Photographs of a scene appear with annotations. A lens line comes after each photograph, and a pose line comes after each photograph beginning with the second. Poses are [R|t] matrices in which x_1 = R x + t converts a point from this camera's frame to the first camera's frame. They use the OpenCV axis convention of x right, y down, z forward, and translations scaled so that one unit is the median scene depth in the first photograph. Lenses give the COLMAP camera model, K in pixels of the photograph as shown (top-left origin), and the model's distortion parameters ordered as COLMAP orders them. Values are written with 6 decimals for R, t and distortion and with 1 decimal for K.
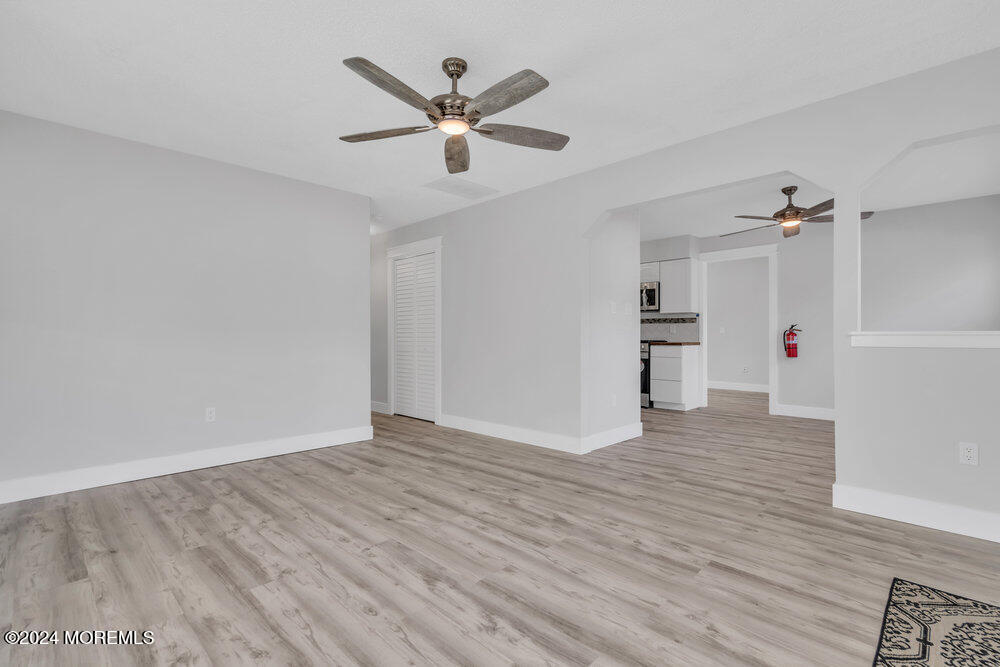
lens RADIAL K [[466.6, 0, 499.4], [0, 466.6, 335.3], [0, 0, 1]] dist [-0.000429, 0.000172]
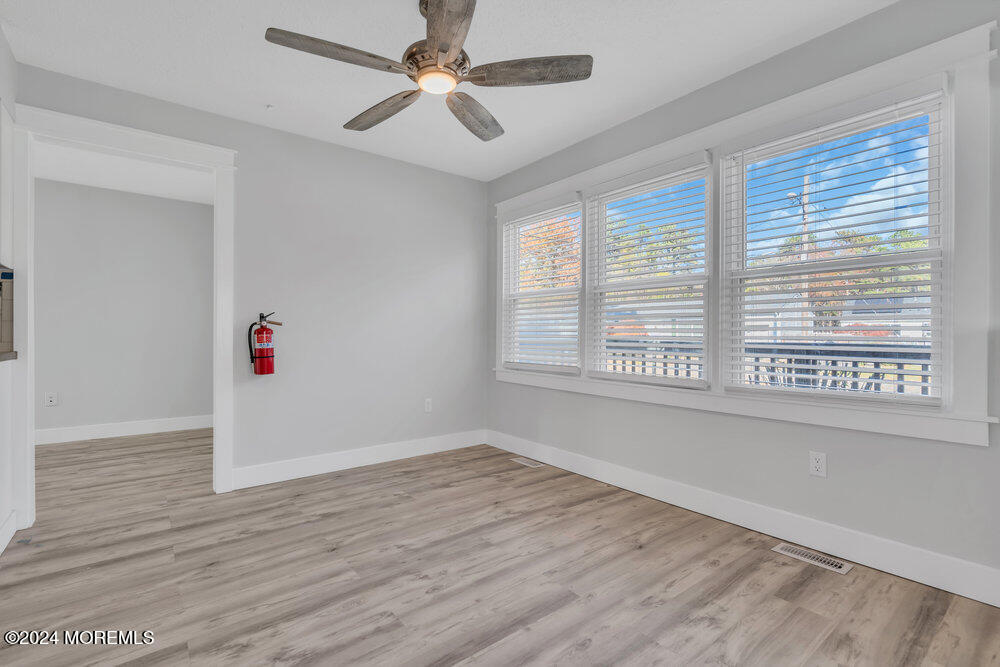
lens RADIAL K [[454.0, 0, 497.2], [0, 454.0, 332.5], [0, 0, 1]] dist [-0.002517, 0.000264]
pose [[0.130632, 0.005651, 0.991415, 0.328340], [-0.003374, 0.999980, -0.005256, 0.003591], [-0.991425, -0.002659, 0.130648, 1.470507]]
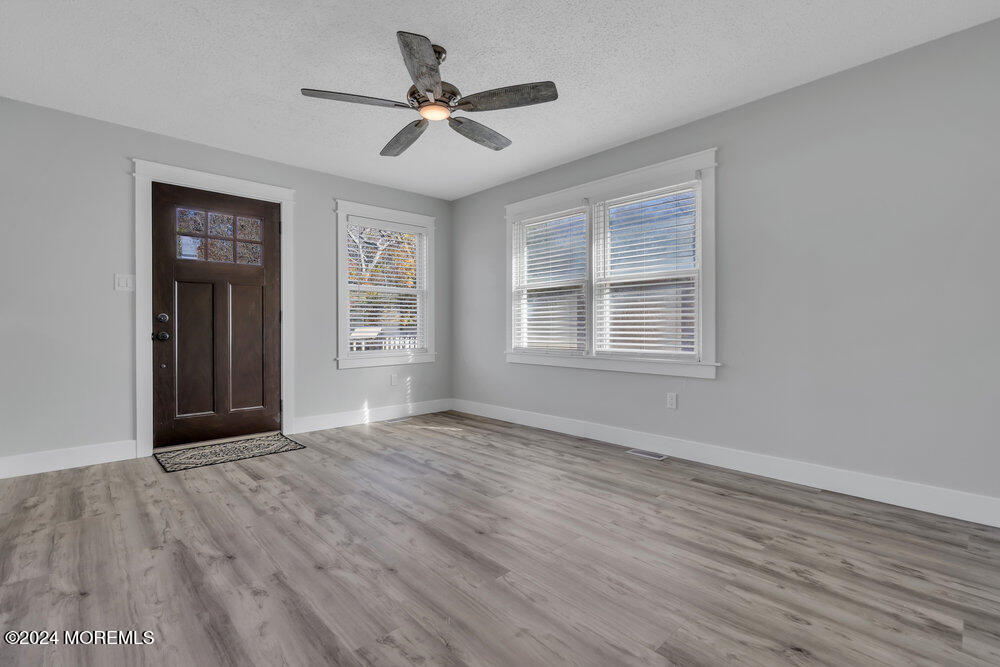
lens RADIAL K [[457.1, 0, 501.4], [0, 457.1, 331.4], [0, 0, 1]] dist [-0.004527, -0.000635]
pose [[-0.999316, 0.004546, 0.036711, -0.253635], [0.004693, 0.999981, 0.003909, 0.030294], [-0.036692, 0.004078, -0.999318, 1.815846]]
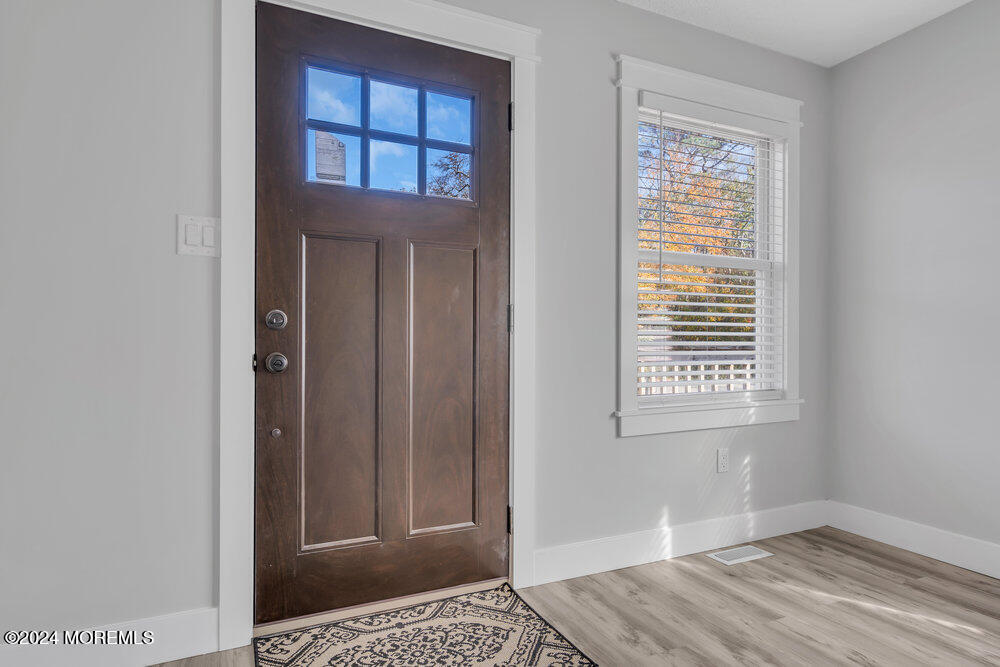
lens RADIAL K [[551.4, 0, 495.6], [0, 551.4, 345.3], [0, 0, 1]] dist [0.000531, 0.000883]
pose [[-0.935967, -0.000157, 0.352089, 0.267858], [-0.000707, 0.999999, -0.001434, 0.024151], [-0.352088, -0.001591, -0.935965, 1.091411]]
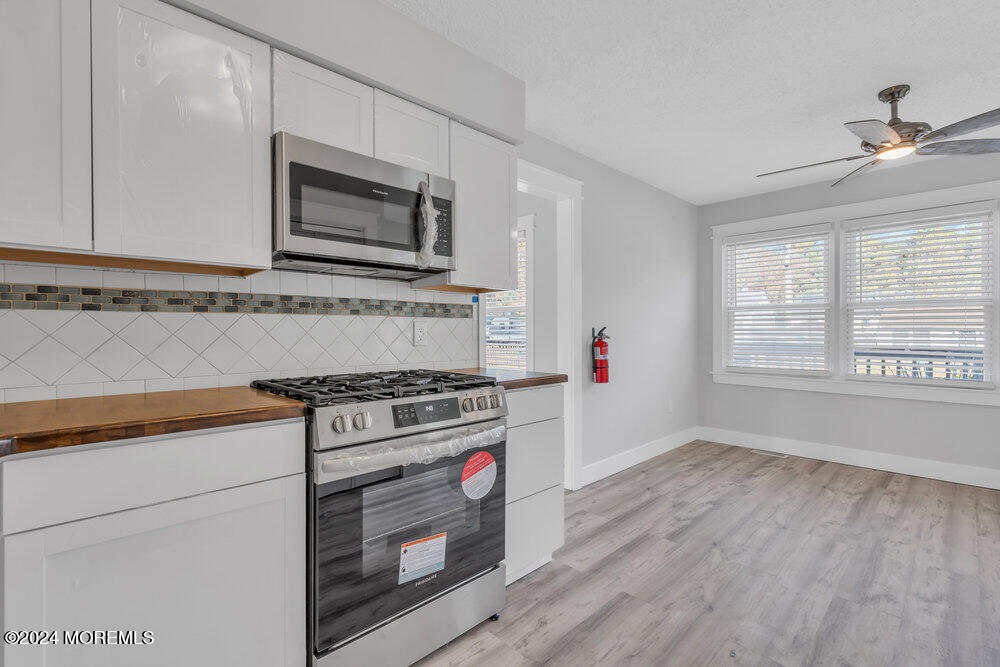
lens RADIAL K [[454.0, 0, 497.2], [0, 454.0, 332.5], [0, 0, 1]] dist [-0.002517, 0.000264]
pose [[0.024511, -0.000835, 0.999699, 0.100669], [0.002193, 0.999997, 0.000782, -0.037877], [-0.999697, 0.002173, 0.024513, 2.449037]]
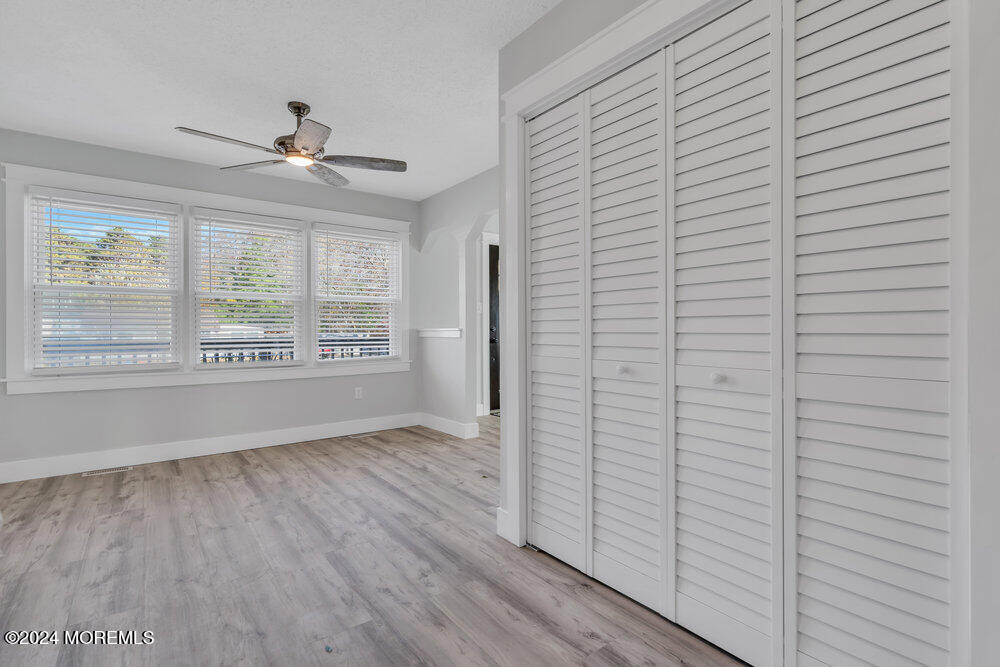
lens RADIAL K [[473.7, 0, 501.9], [0, 473.7, 330.5], [0, 0, 1]] dist [0.000700, 0.000389]
pose [[-0.989796, 0.008170, 0.142260, 0.415098], [0.007813, 0.999965, -0.003063, 0.005089], [-0.142280, -0.001921, -0.989825, 2.693699]]
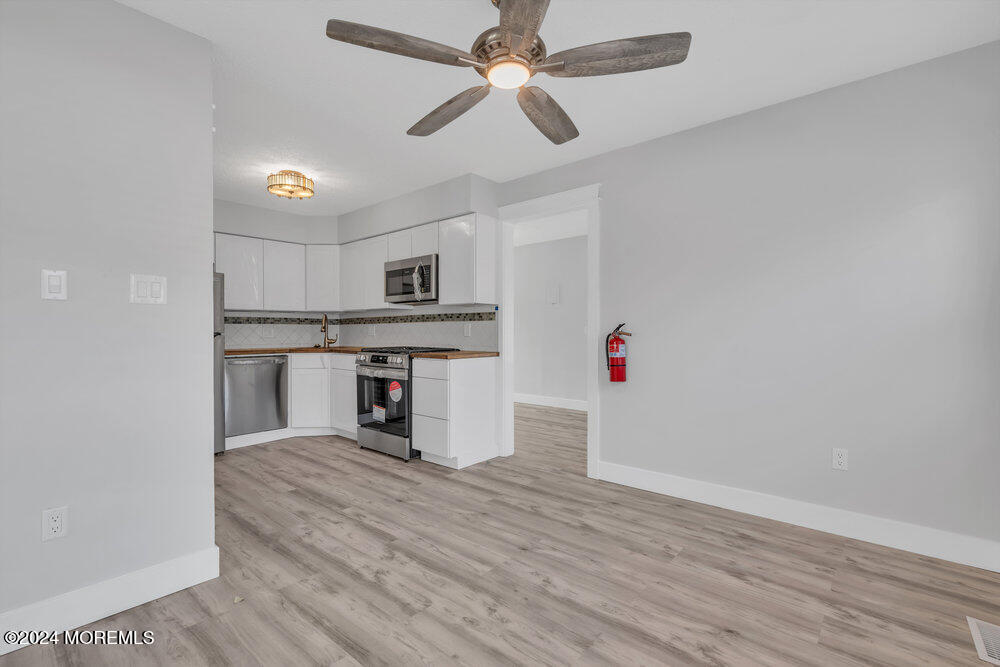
lens RADIAL K [[450.3, 0, 499.1], [0, 450.3, 331.9], [0, 0, 1]] dist [-0.002293, 0.000043]
pose [[0.998063, -0.000708, 0.062206, 0.984299], [0.000640, 0.999999, 0.001109, -0.030239], [-0.062207, -0.001067, 0.998063, 1.011696]]
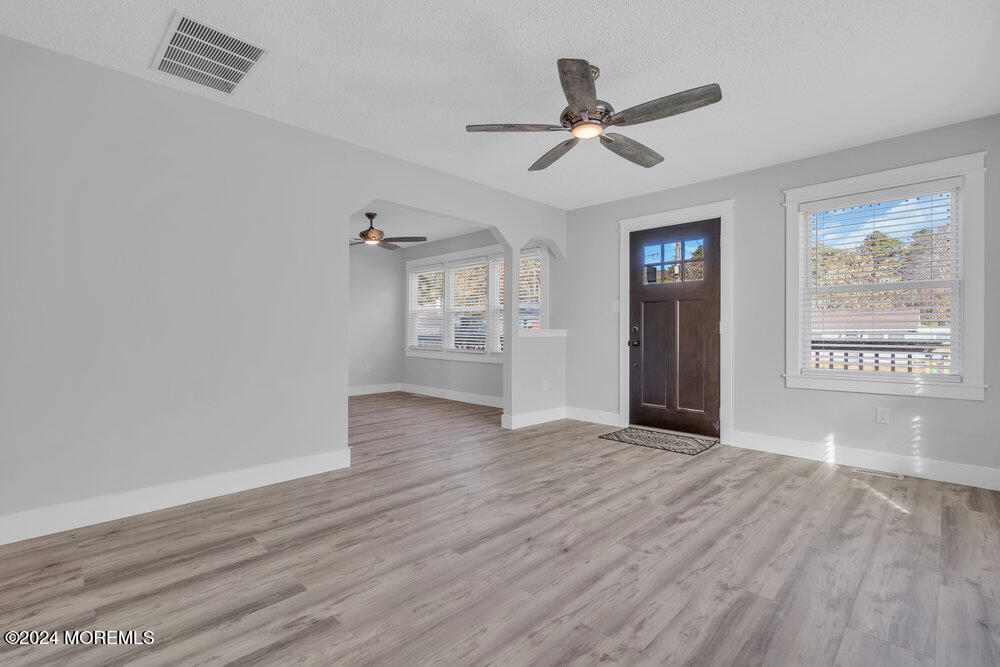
lens RADIAL K [[454.0, 0, 497.2], [0, 454.0, 332.5], [0, 0, 1]] dist [-0.002517, 0.000264]
pose [[0.002764, 0.000502, 0.999996, -1.013120], [-0.005045, 0.999987, -0.000488, 0.005982], [-0.999983, -0.005044, 0.002766, 1.085070]]
